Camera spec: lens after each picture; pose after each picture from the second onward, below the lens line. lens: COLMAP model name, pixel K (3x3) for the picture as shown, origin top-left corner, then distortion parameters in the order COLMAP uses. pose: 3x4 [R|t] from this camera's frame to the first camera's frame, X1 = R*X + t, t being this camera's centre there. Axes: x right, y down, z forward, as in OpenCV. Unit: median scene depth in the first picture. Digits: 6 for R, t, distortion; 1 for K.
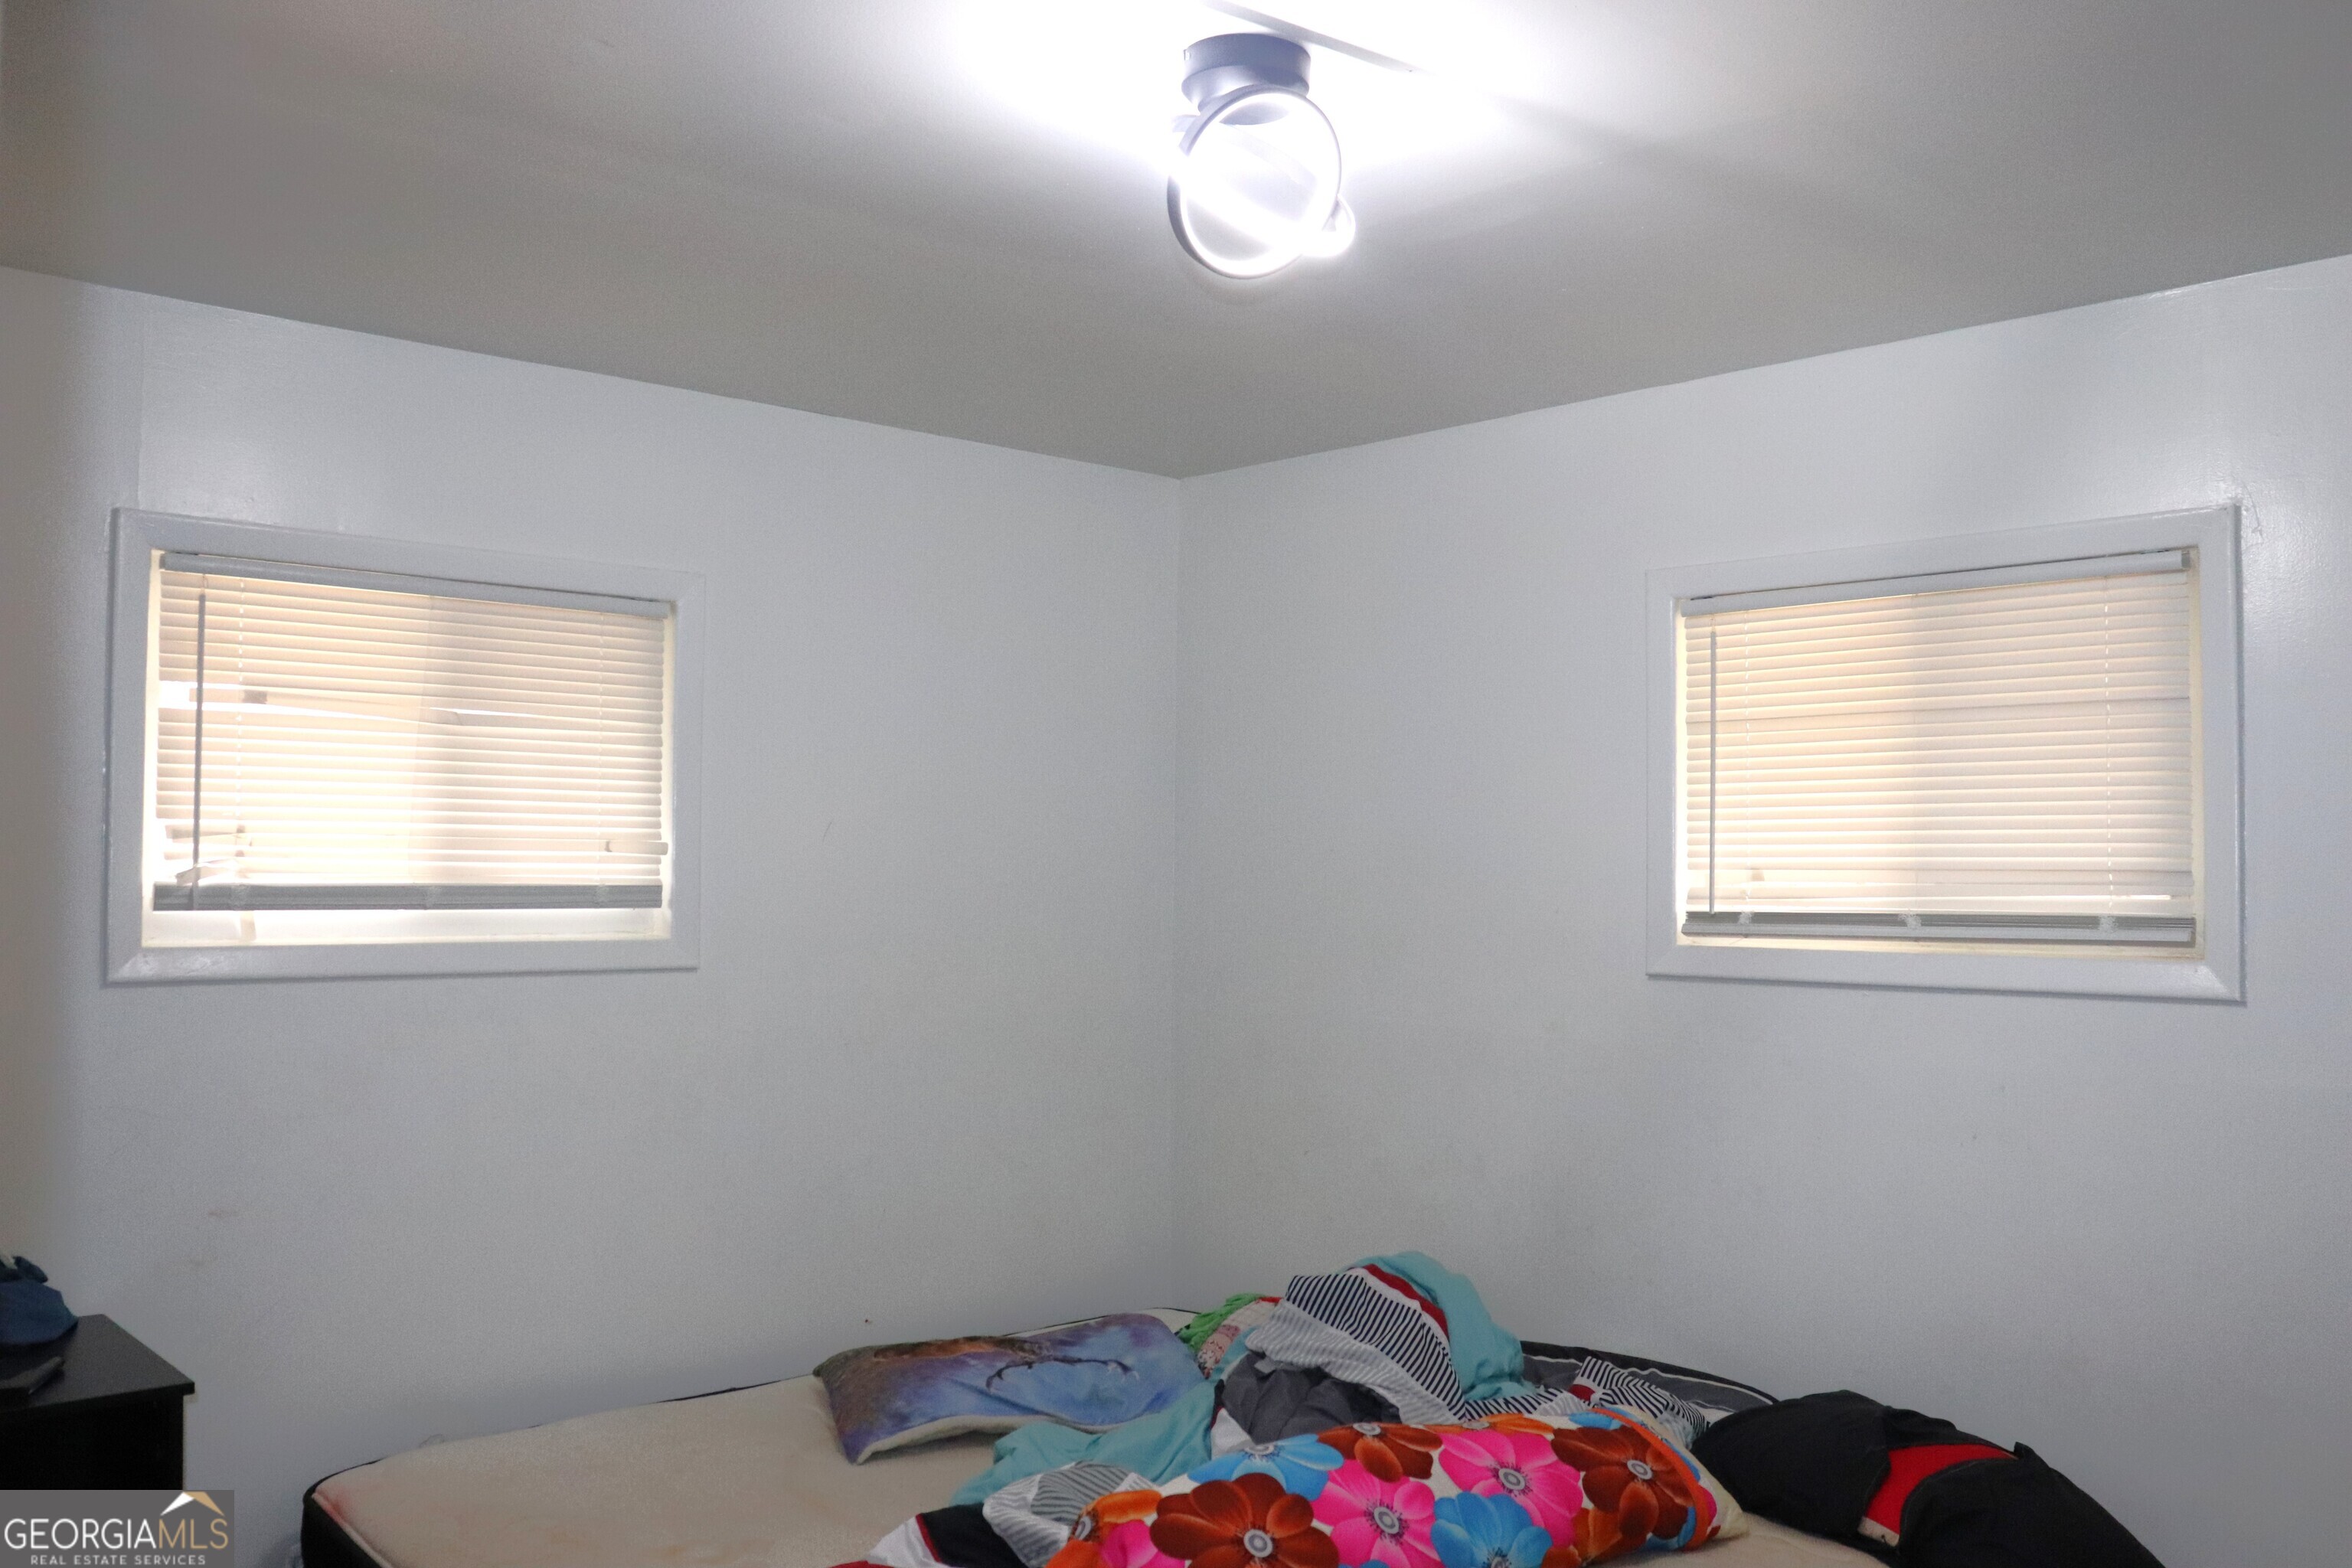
lens RADIAL K [[1950.2, 0, 1206.6], [0, 1950.2, 785.0], [0, 0, 1]] dist [-0.172303, 0.163924]
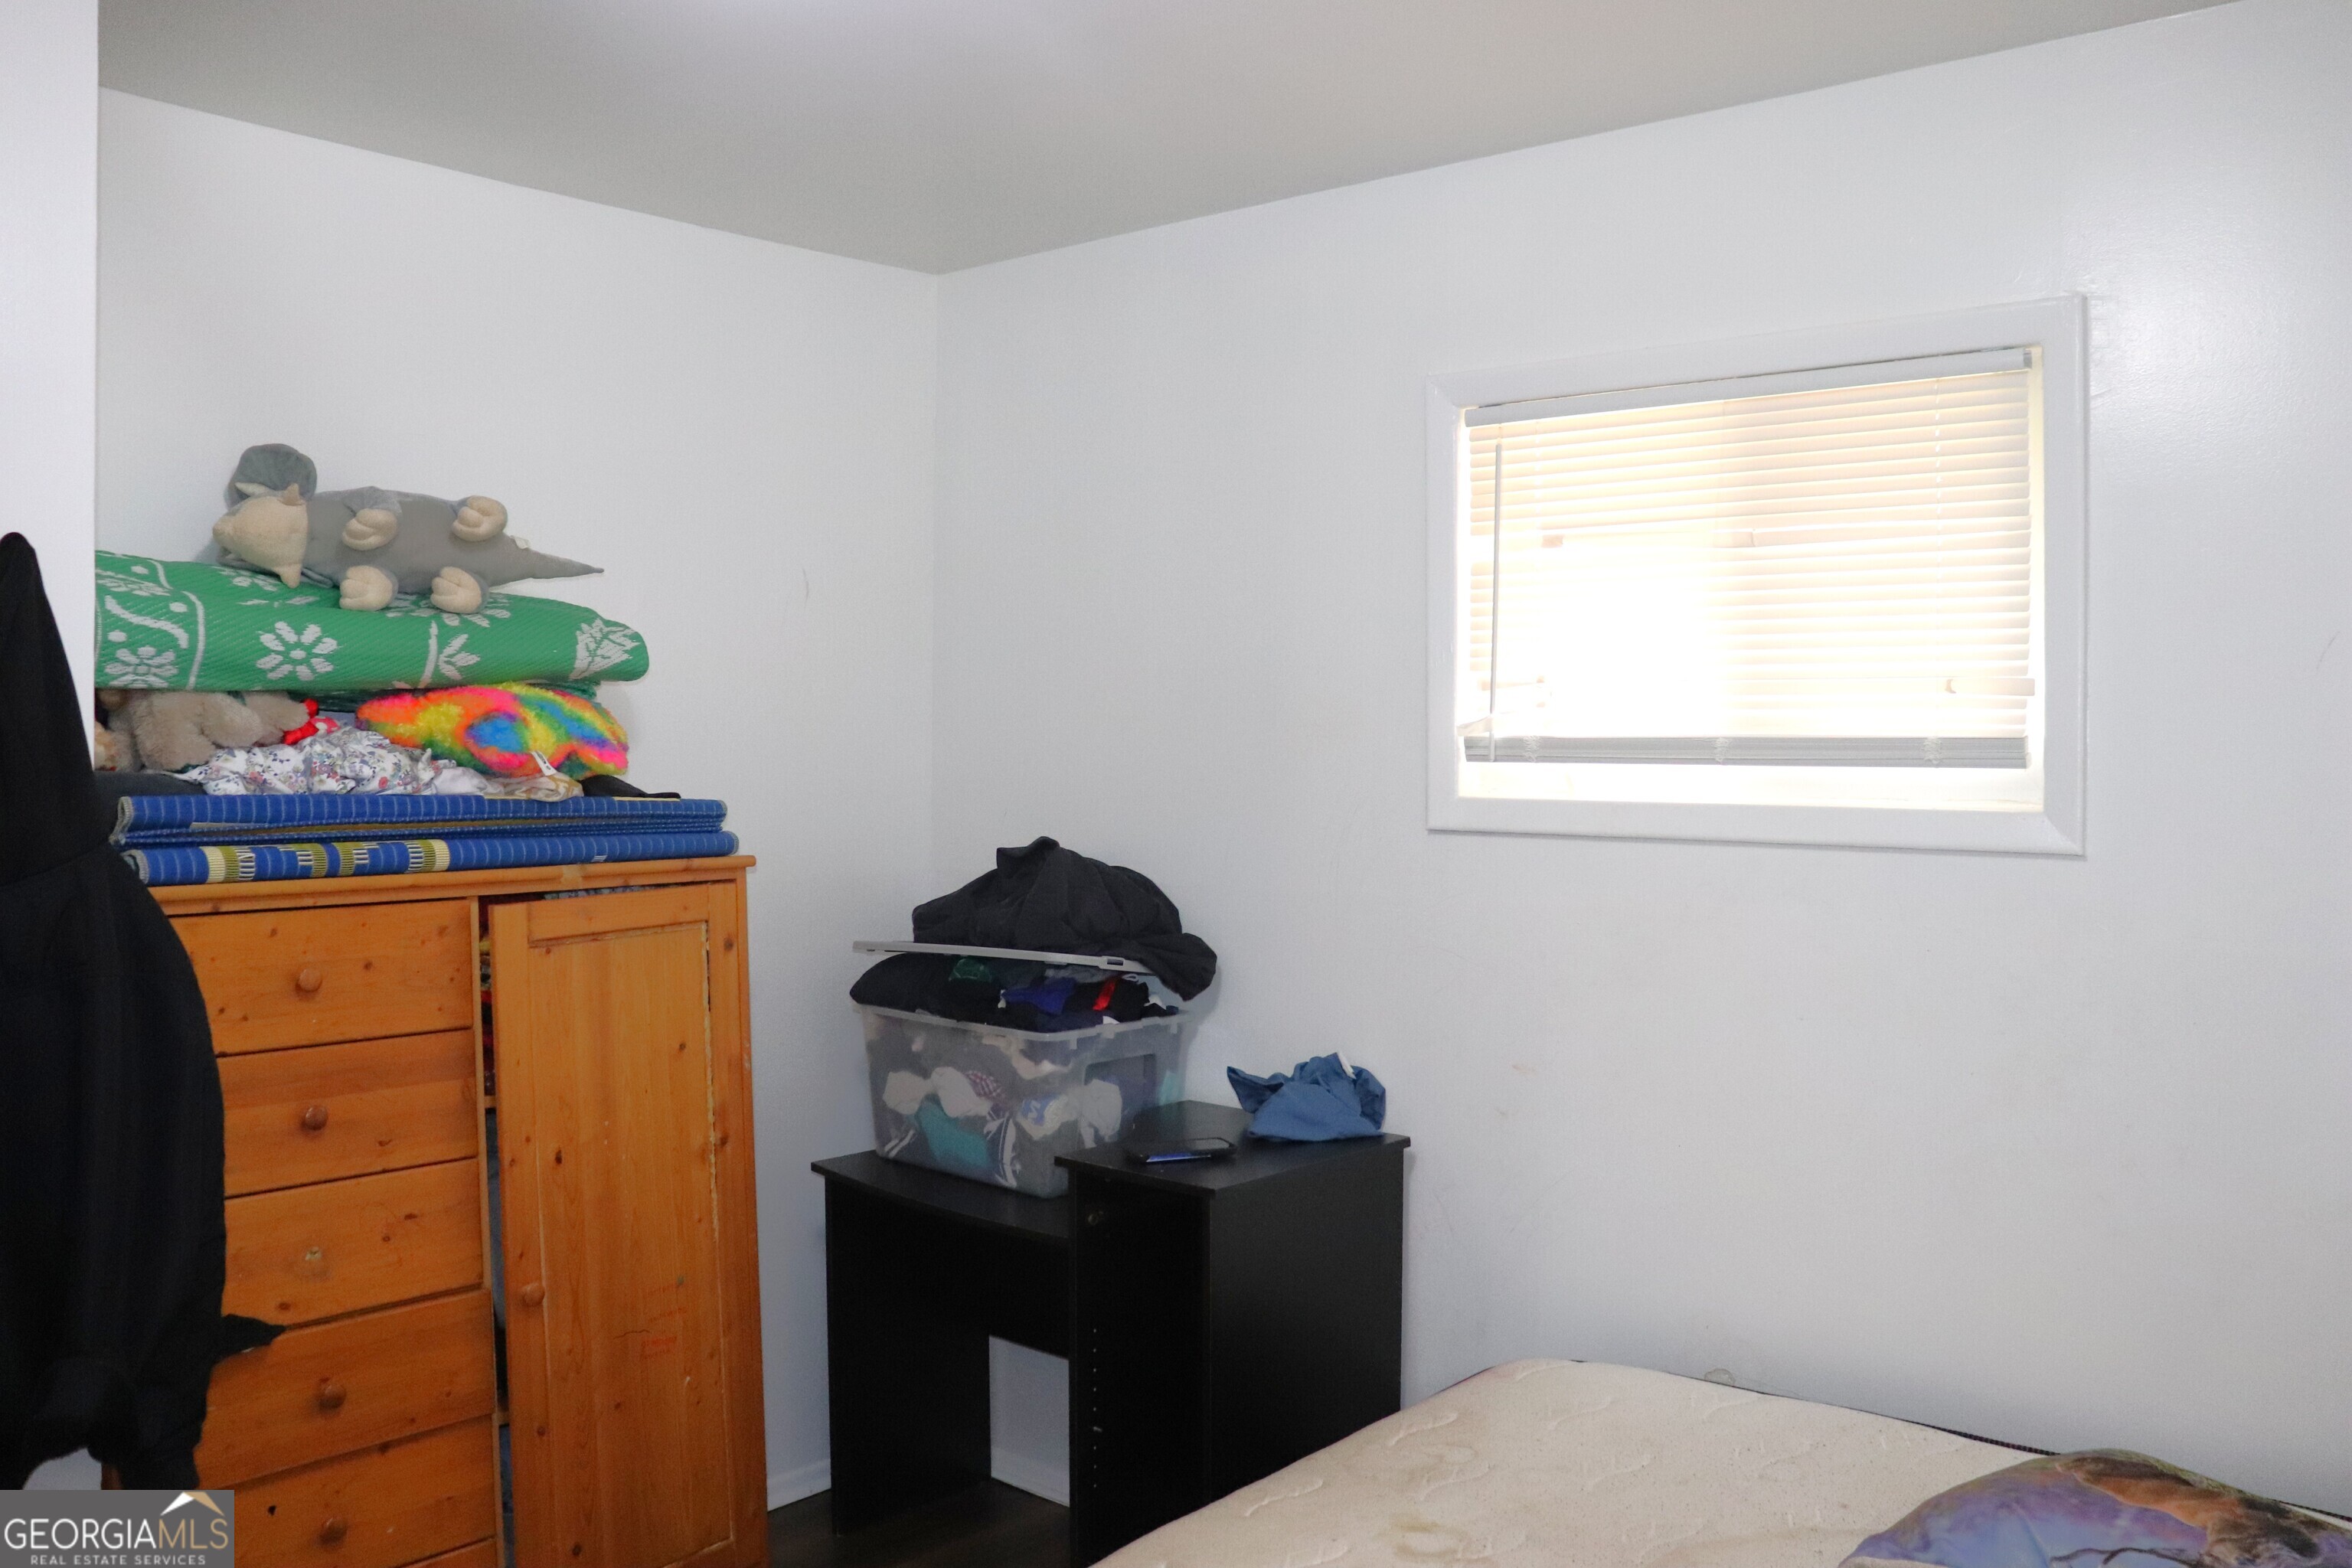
lens RADIAL K [[1950.2, 0, 1206.6], [0, 1950.2, 785.0], [0, 0, 1]] dist [-0.172303, 0.163924]
pose [[0.095724, 0.017081, -0.995261, 0.427994], [0.038127, 0.999056, 0.020813, 0.046433], [0.994677, -0.039939, 0.094982, 0.672330]]
